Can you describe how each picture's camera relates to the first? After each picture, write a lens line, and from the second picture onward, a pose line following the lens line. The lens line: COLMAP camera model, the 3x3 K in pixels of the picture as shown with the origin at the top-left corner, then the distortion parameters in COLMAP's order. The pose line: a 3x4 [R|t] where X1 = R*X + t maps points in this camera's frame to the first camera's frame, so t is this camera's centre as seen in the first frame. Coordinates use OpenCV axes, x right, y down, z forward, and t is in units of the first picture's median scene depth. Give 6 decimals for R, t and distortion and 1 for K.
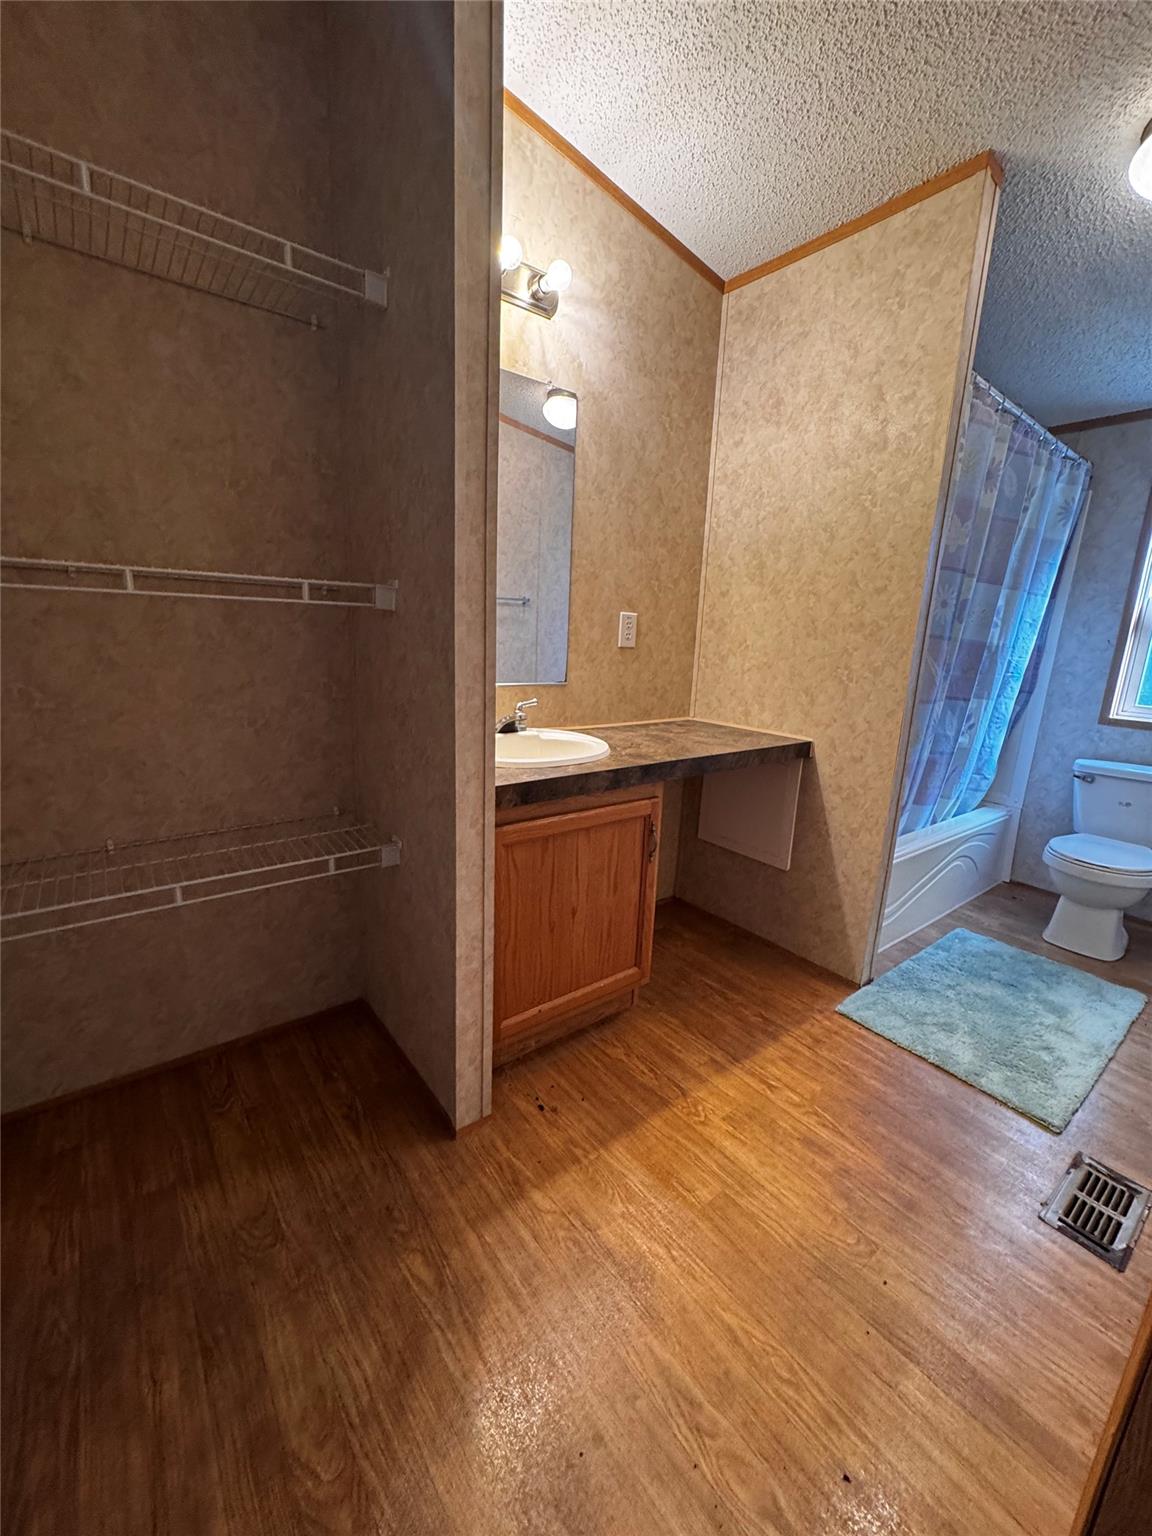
lens RADIAL K [[613.4, 0, 577.1], [0, 613.4, 768.8], [0, 0, 1]] dist [-0.004151, 0.000122]
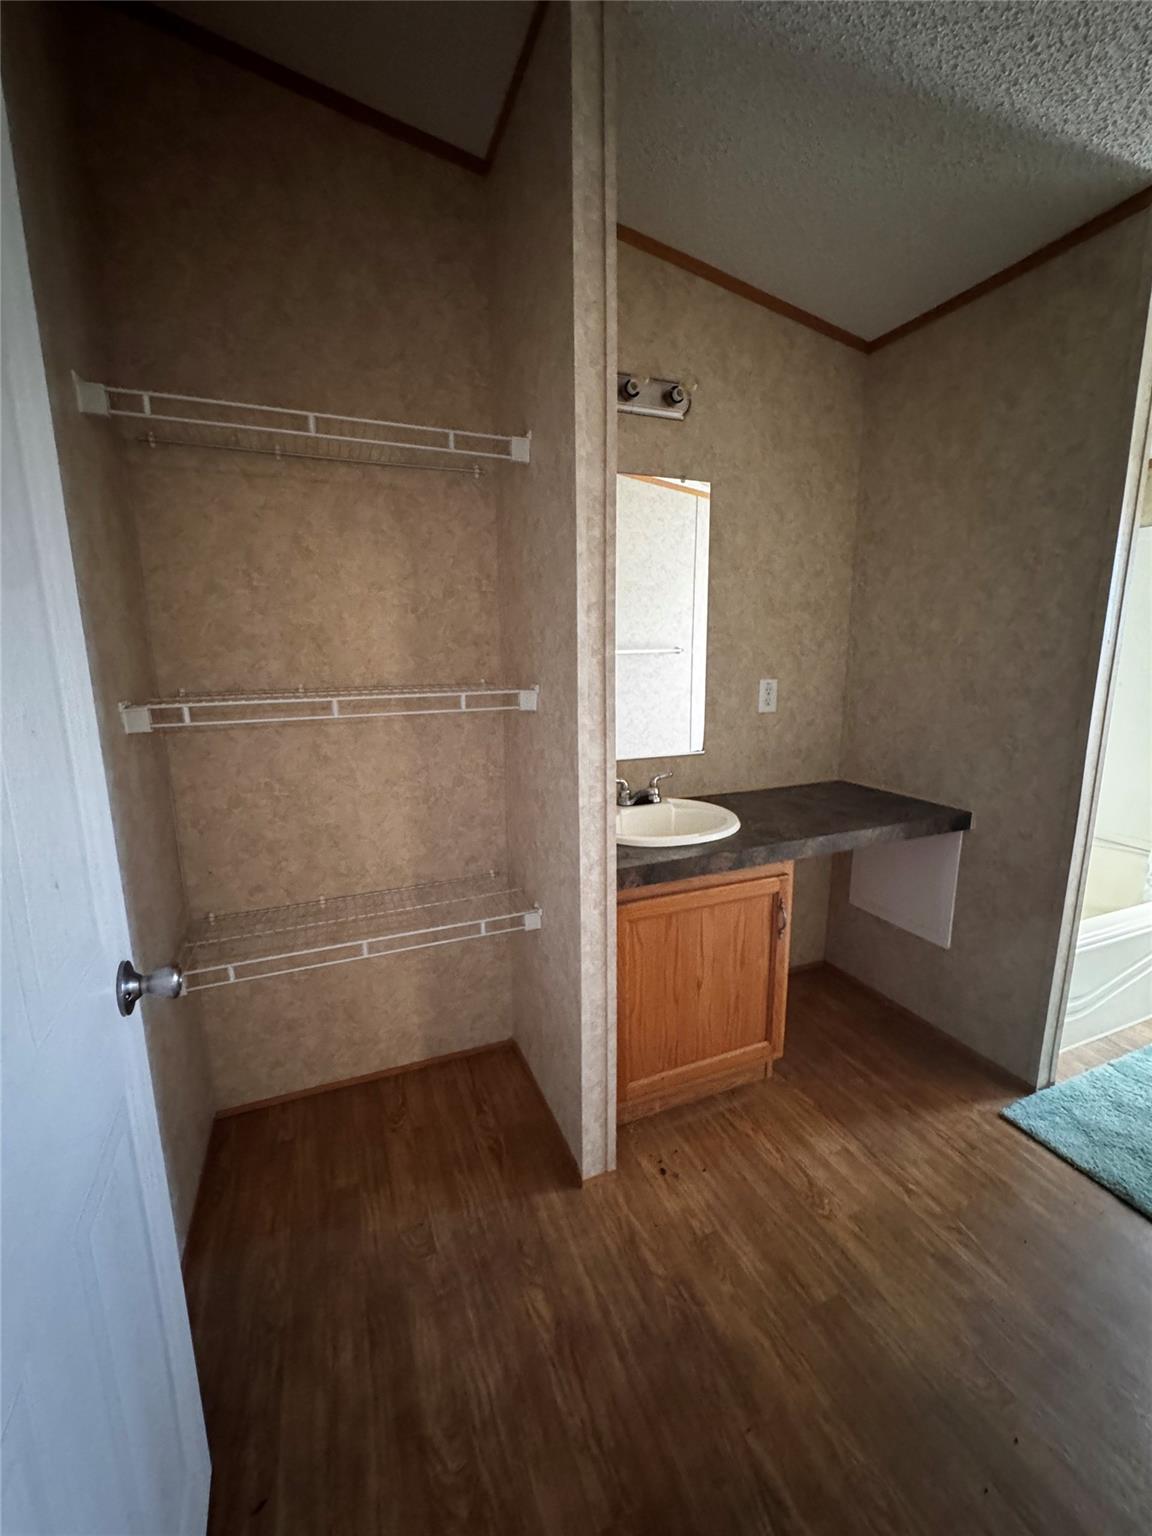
lens RADIAL K [[613.4, 0, 577.9], [0, 613.4, 768.6], [0, 0, 1]] dist [-0.004151, 0.000122]
pose [[0.961234, 0.000433, -0.275735, 0.079671], [-0.010590, 0.999319, -0.035346, -0.088948], [0.275532, 0.036895, 0.960584, -0.069751]]
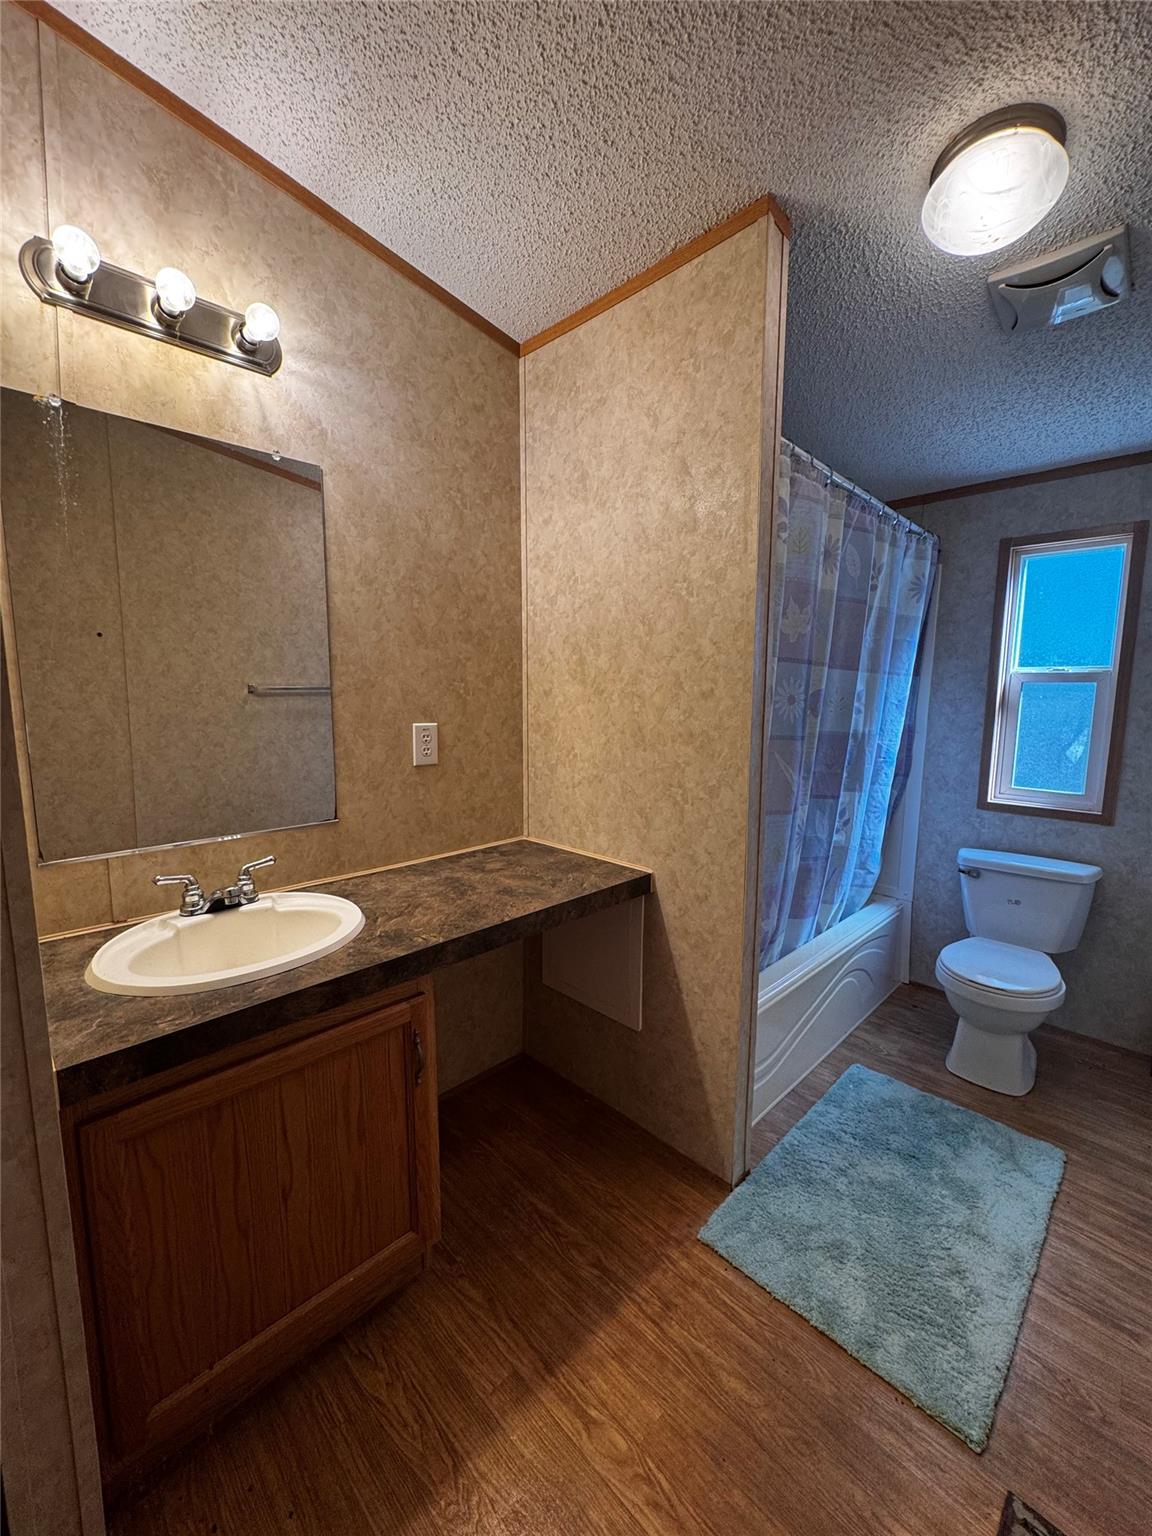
lens RADIAL K [[613.4, 0, 577.9], [0, 613.4, 769.2], [0, 0, 1]] dist [-0.004151, 0.000122]
pose [[0.992173, -0.053188, 0.112975, 0.249472], [0.063203, 0.994202, -0.086995, -0.145778], [-0.107693, 0.093455, 0.989782, 0.237412]]
